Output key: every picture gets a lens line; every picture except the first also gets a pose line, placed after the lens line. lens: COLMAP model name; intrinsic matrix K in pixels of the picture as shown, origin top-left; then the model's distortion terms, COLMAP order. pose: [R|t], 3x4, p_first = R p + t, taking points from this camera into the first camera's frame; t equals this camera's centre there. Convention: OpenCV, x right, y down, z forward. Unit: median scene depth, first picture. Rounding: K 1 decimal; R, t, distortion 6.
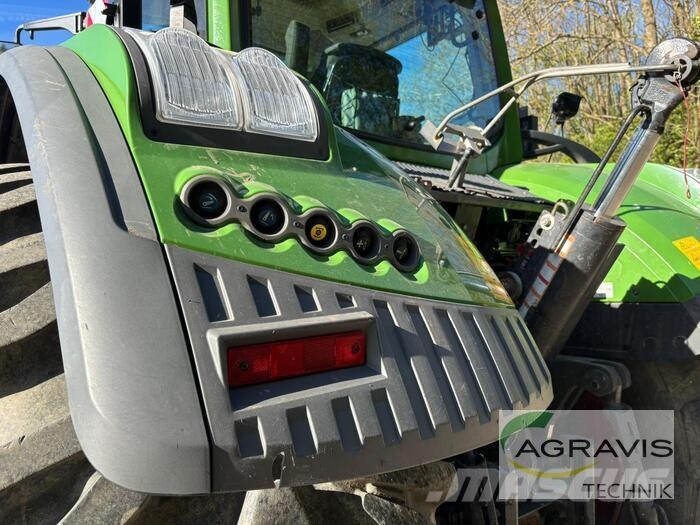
lens RADIAL K [[529.9, 0, 350.0], [0, 529.9, 262.5], [0, 0, 1]] dist [0.051221, -0.095348]
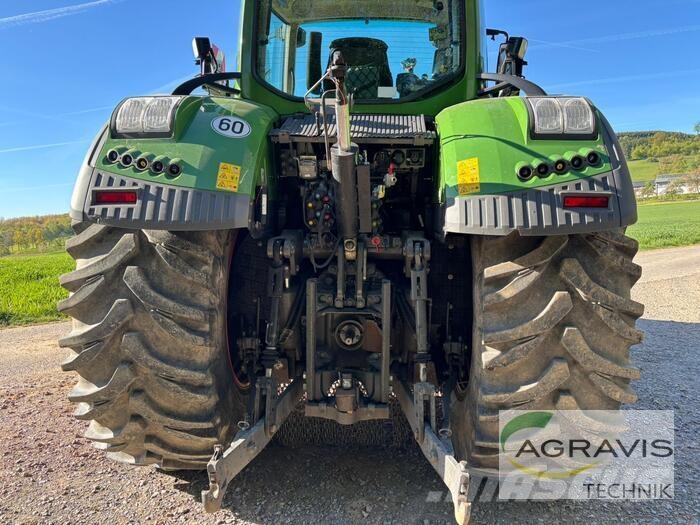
lens RADIAL K [[529.9, 0, 350.0], [0, 529.9, 262.5], [0, 0, 1]] dist [0.051221, -0.095348]
pose [[0.759784, 0.103389, -0.641902, 1.363335], [-0.006590, 0.988450, 0.151407, 0.016108], [0.650142, -0.110807, 0.751690, -0.318136]]
